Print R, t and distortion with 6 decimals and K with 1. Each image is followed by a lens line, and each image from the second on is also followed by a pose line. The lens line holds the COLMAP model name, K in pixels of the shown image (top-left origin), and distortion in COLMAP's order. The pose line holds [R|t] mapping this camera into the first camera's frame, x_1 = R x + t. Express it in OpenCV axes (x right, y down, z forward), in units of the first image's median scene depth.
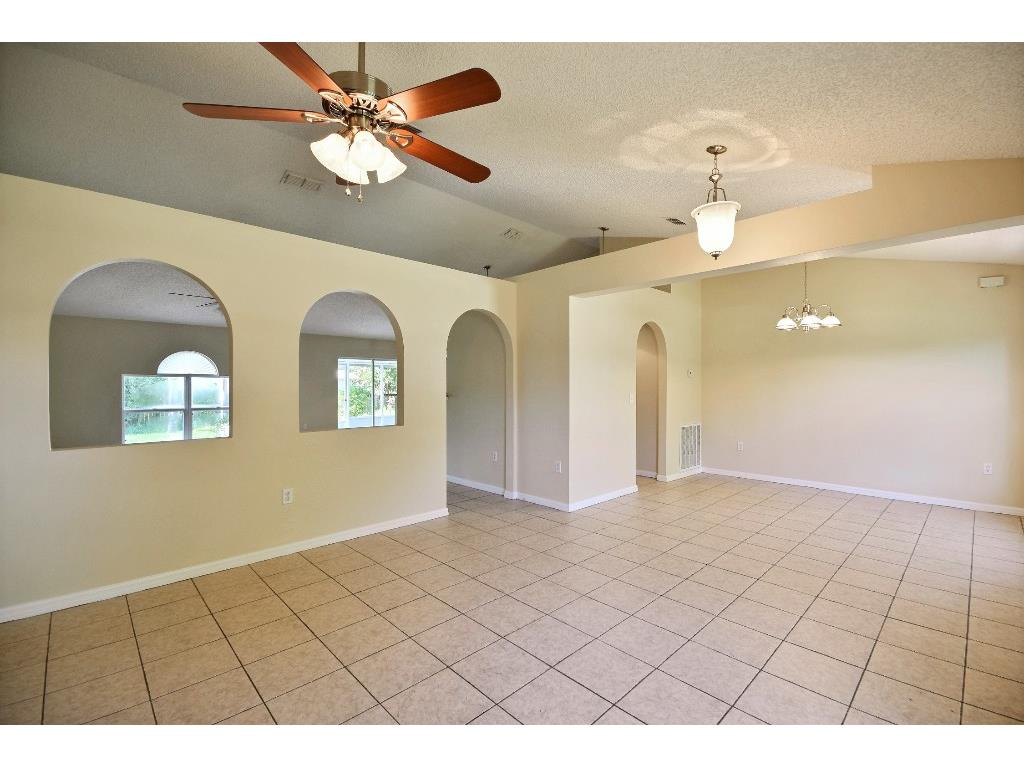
lens RADIAL K [[450.8, 0, 531.1], [0, 450.8, 380.9], [0, 0, 1]] dist [0.002419, 0.000448]
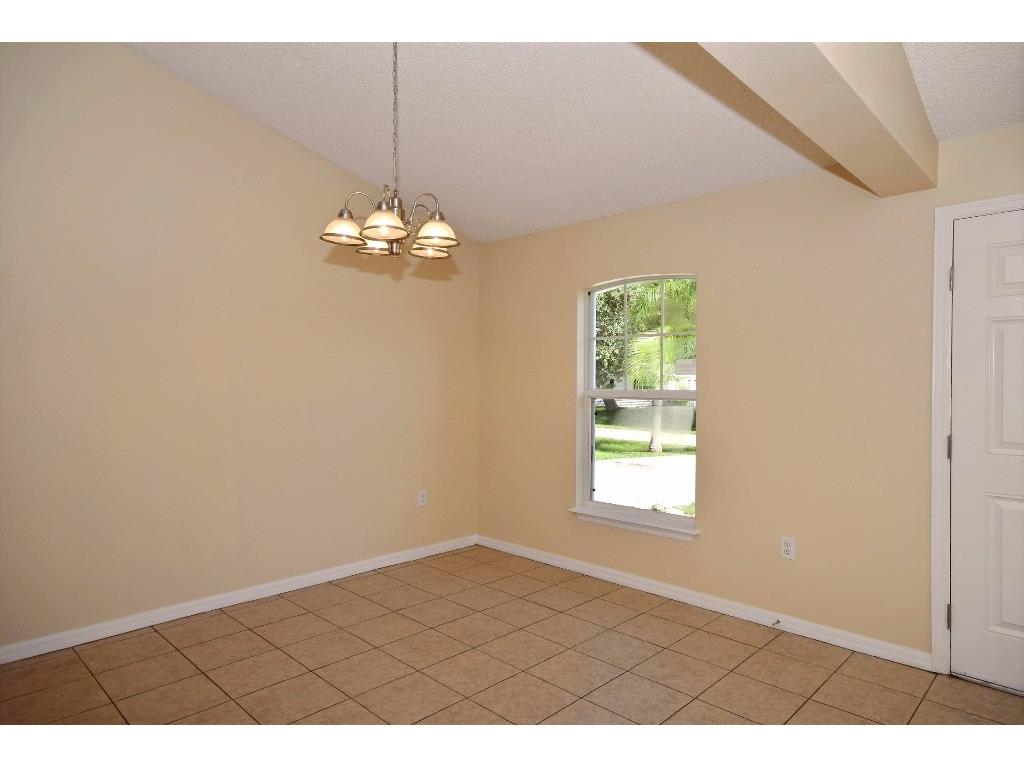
lens RADIAL K [[610.8, 0, 512.0], [0, 610.8, 384.0], [0, 0, 1]] dist [0.021515, 0.001484]
pose [[-0.008894, -0.001308, 0.999960, 0.026116], [-0.017559, 0.999845, 0.001152, 0.006829], [-0.999806, -0.017548, -0.008915, 0.670849]]
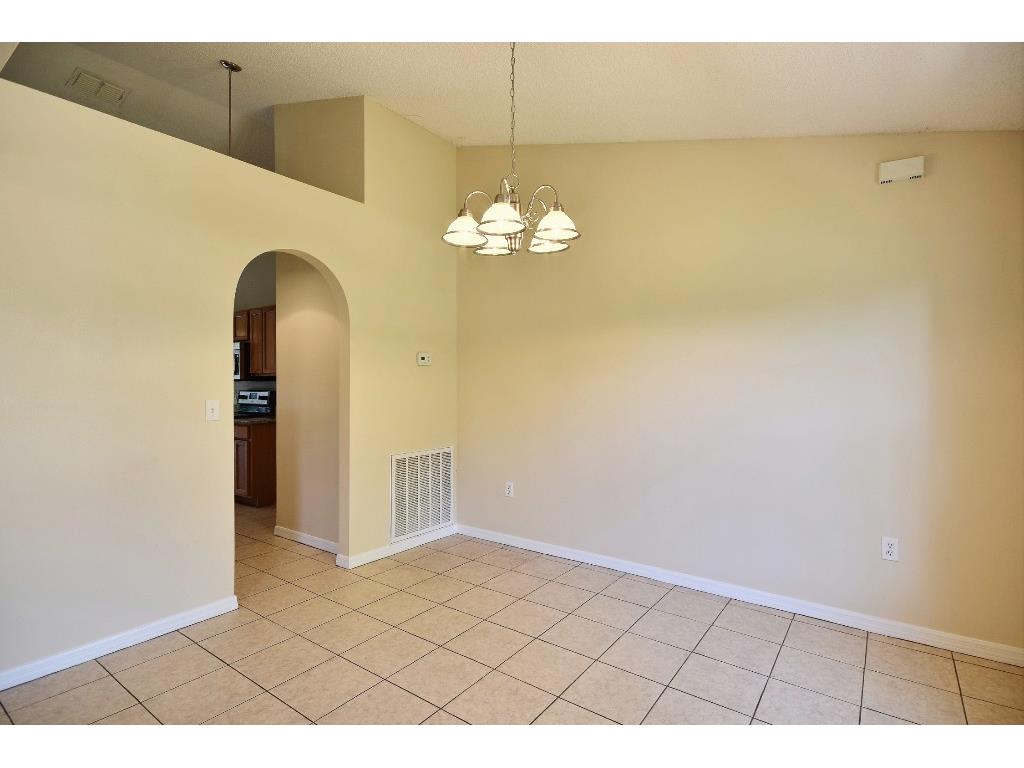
lens RADIAL K [[500.4, 0, 518.7], [0, 500.4, 385.1], [0, 0, 1]] dist [0.000515, 0.000122]
pose [[0.987779, -0.001928, 0.155852, 0.403110], [-0.000346, 0.999894, 0.014561, 0.005179], [-0.155864, -0.014437, 0.987673, 0.404434]]
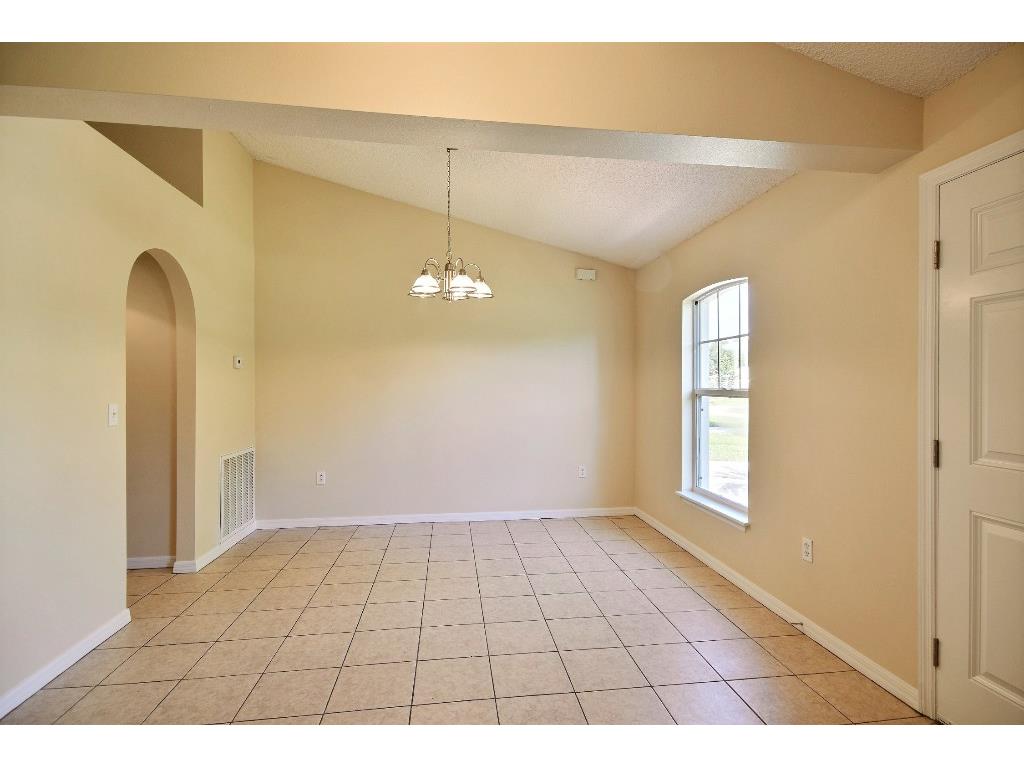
lens RADIAL K [[505.3, 0, 512.7], [0, 505.3, 387.6], [0, 0, 1]] dist [0.010942, 0.000212]
pose [[0.616697, -0.006293, 0.787175, 0.066458], [-0.004904, 0.999918, 0.011836, 0.004878], [-0.787185, -0.011159, 0.616616, 0.356858]]
